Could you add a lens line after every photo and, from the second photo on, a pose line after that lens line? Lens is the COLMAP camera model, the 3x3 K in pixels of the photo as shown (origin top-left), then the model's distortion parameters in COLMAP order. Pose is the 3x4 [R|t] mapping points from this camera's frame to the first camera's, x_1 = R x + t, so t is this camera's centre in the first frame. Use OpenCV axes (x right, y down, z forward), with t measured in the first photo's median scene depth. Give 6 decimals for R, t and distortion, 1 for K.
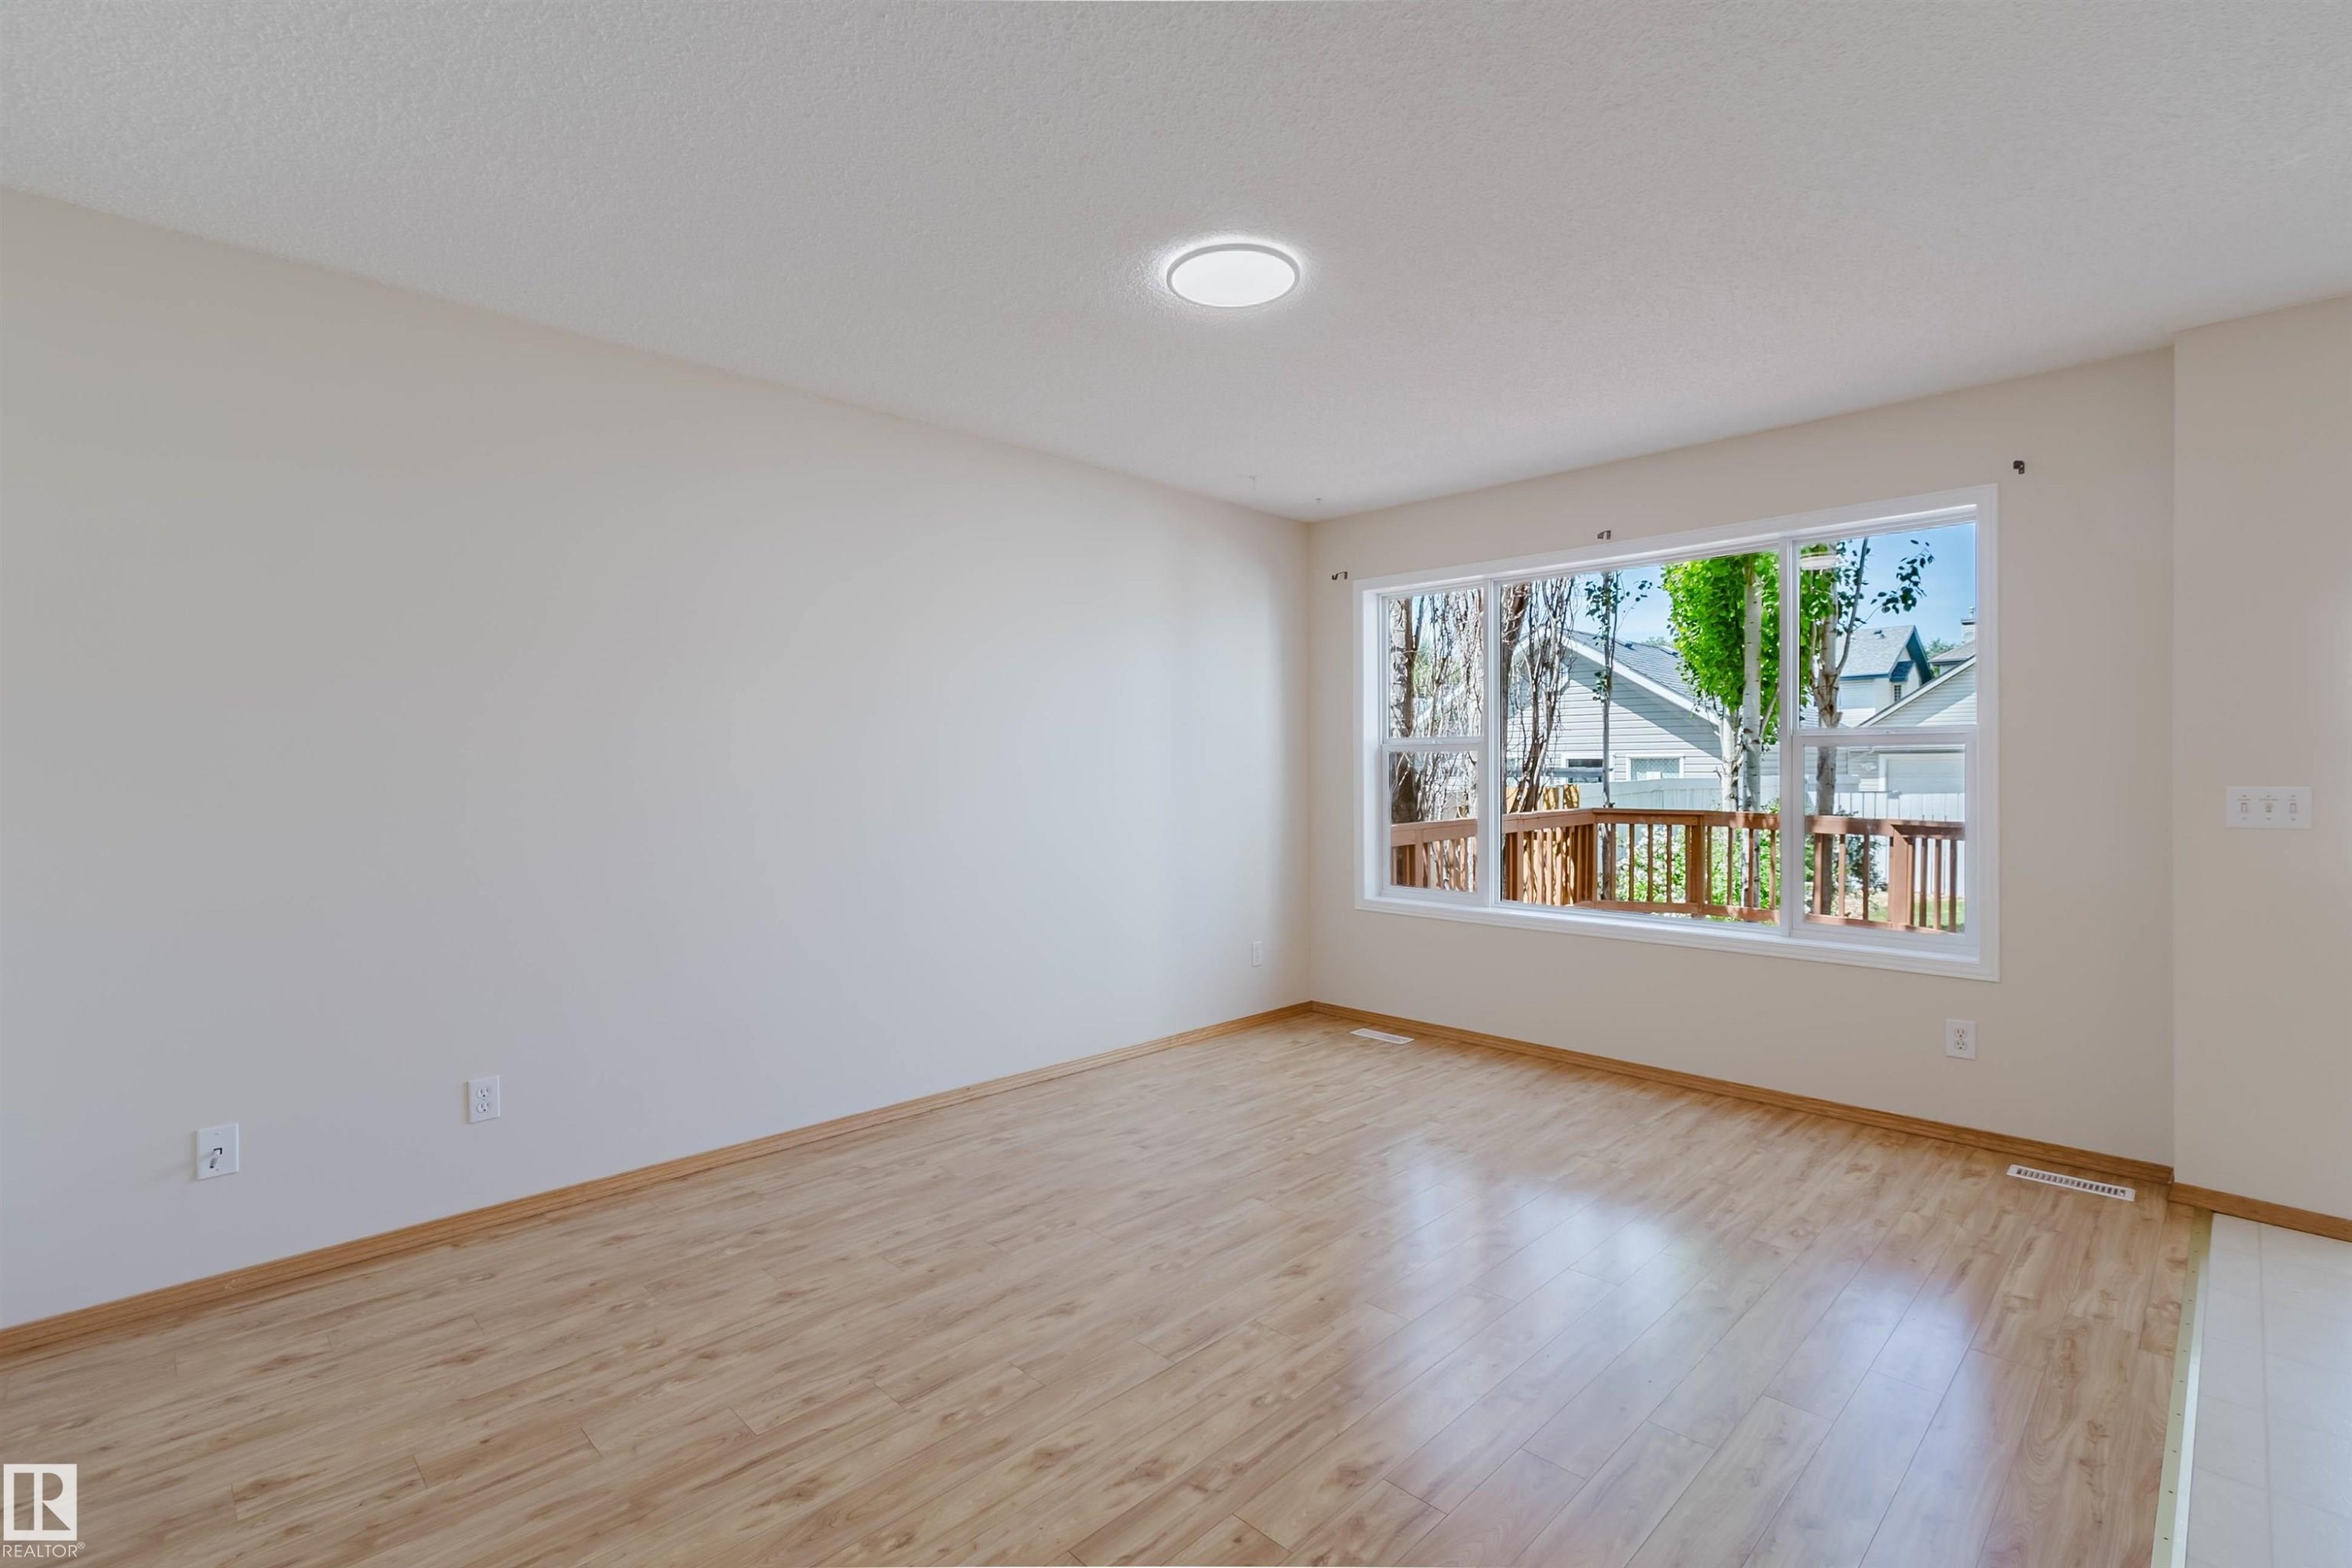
lens RADIAL K [[1068.1, 0, 1177.7], [0, 1068.1, 782.3], [0, 0, 1]] dist [0.011463, -0.000162]
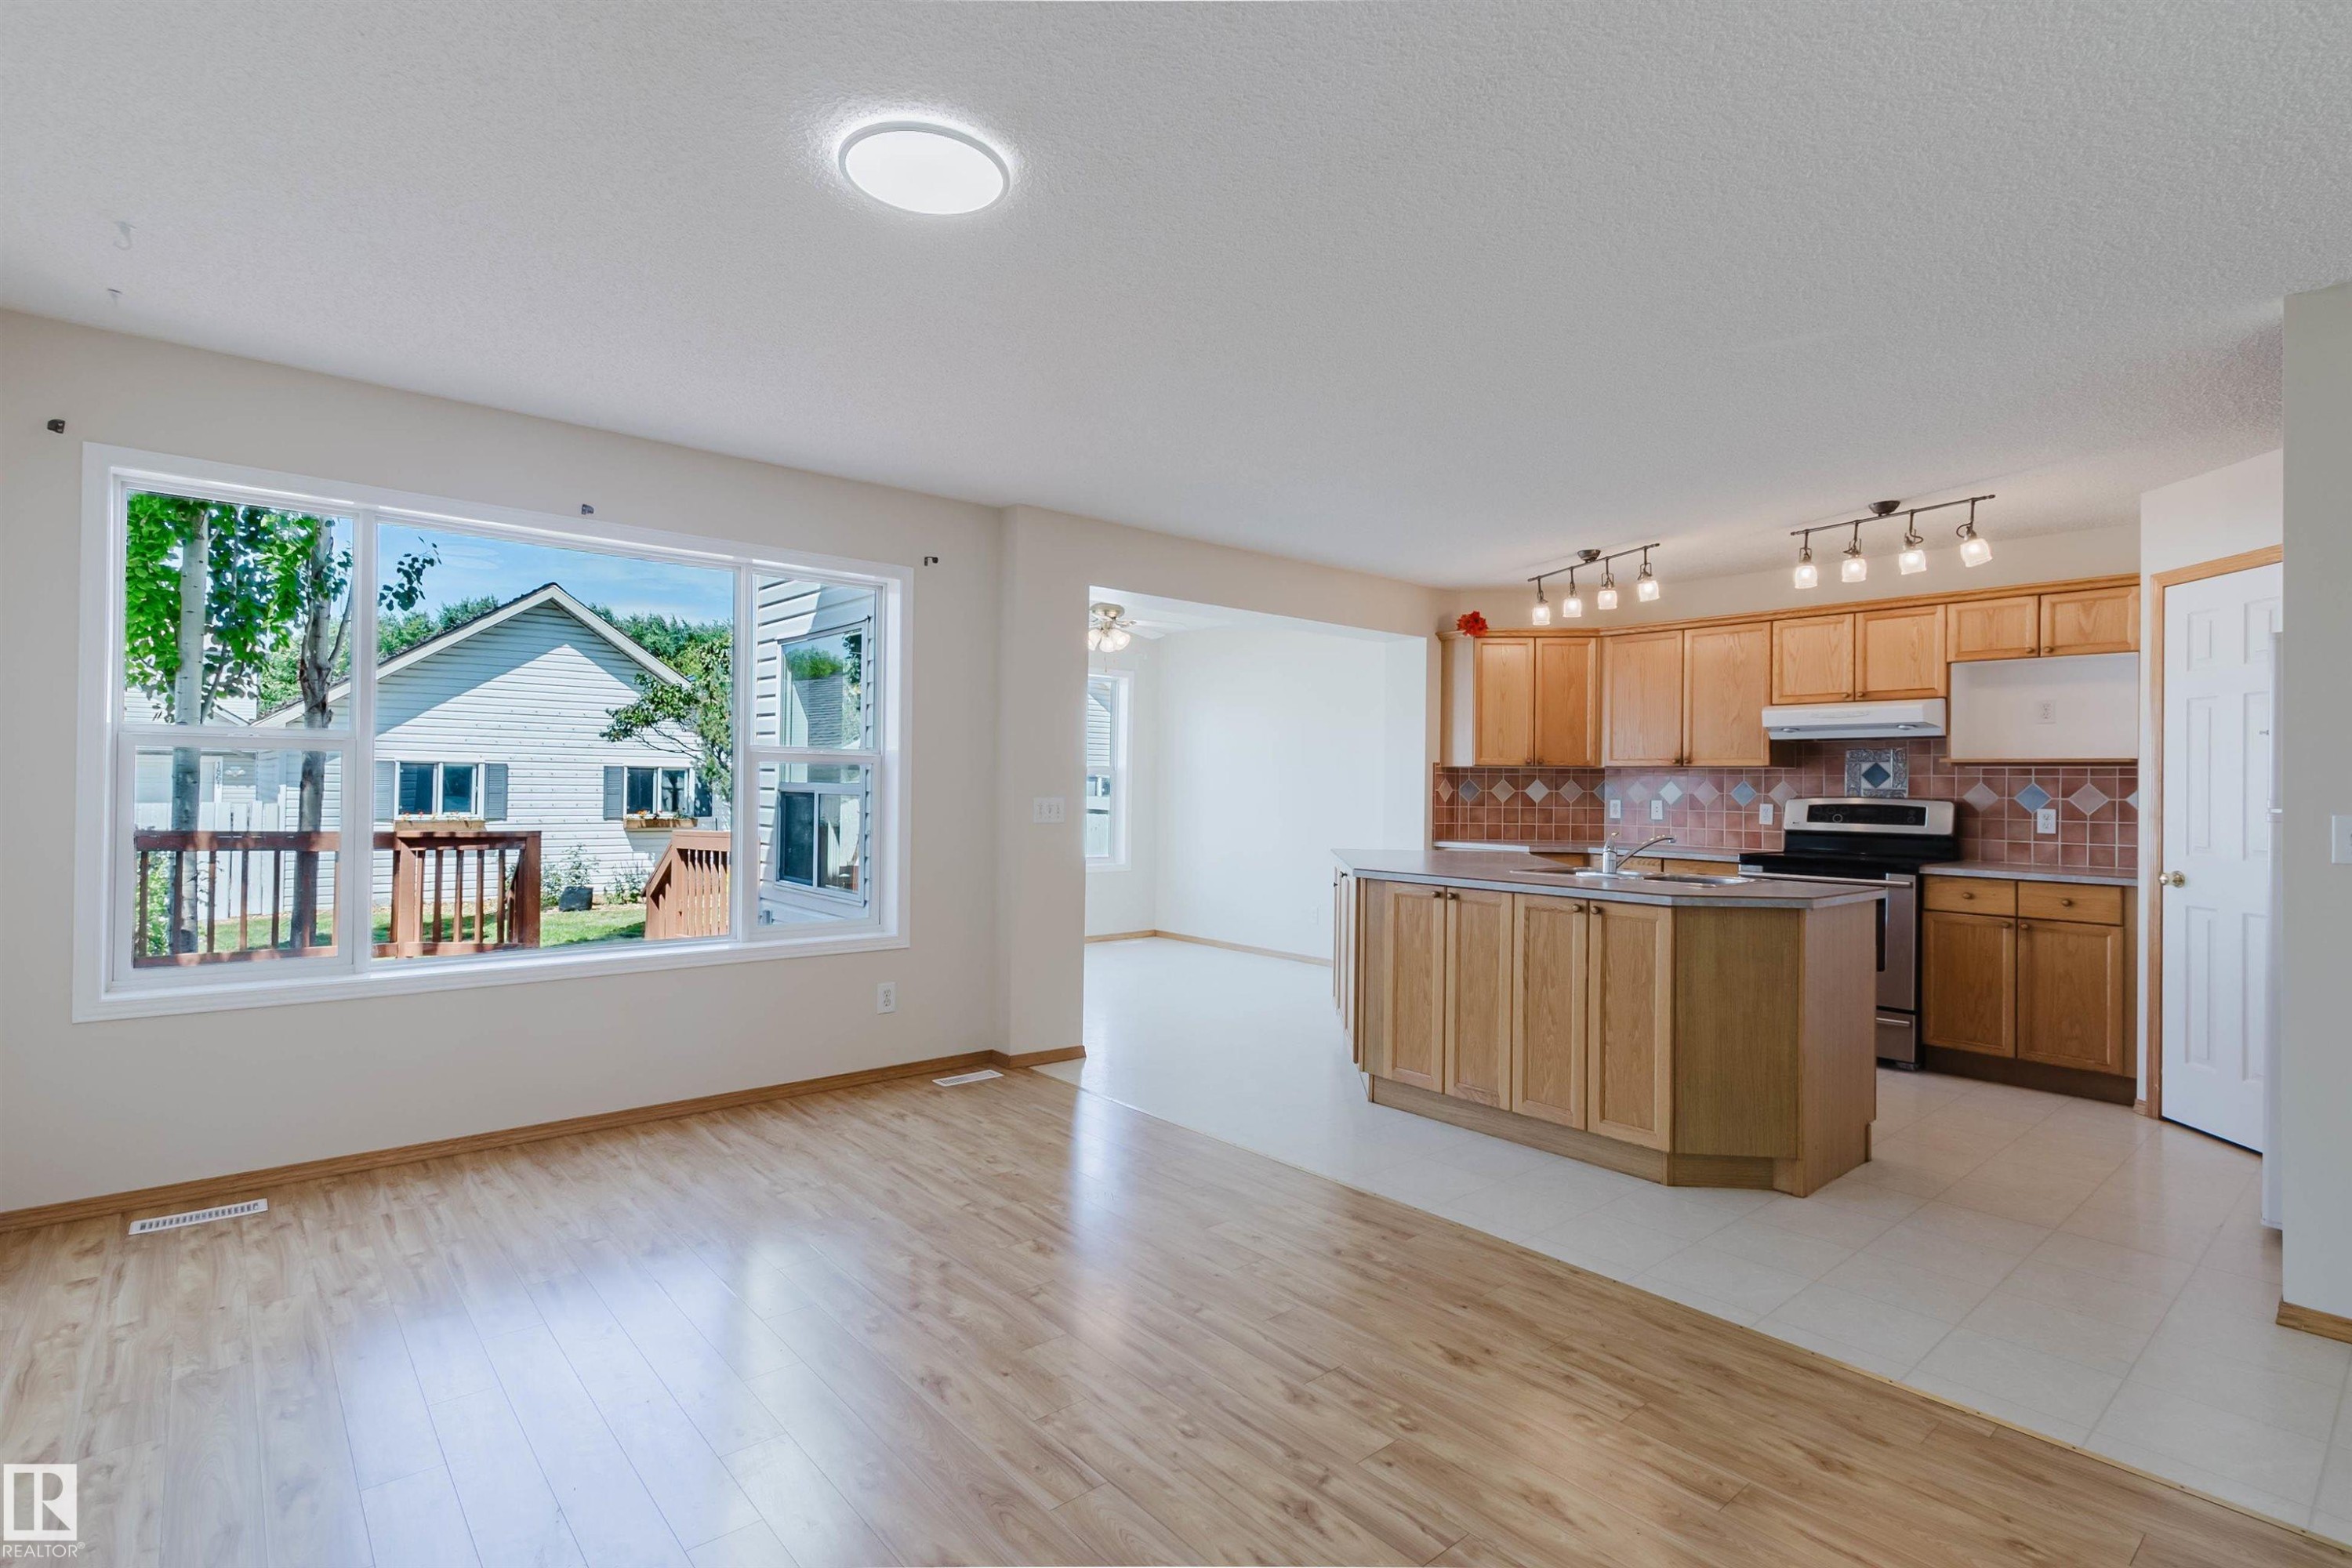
lens RADIAL K [[1129.4, 0, 1177.8], [0, 1129.4, 781.7], [0, 0, 1]] dist [-0.000950, -0.000813]
pose [[0.063204, 0.006495, 0.997980, -0.545997], [-0.002661, 0.999976, -0.006340, -0.008413], [-0.997997, -0.002254, 0.063219, 0.536147]]
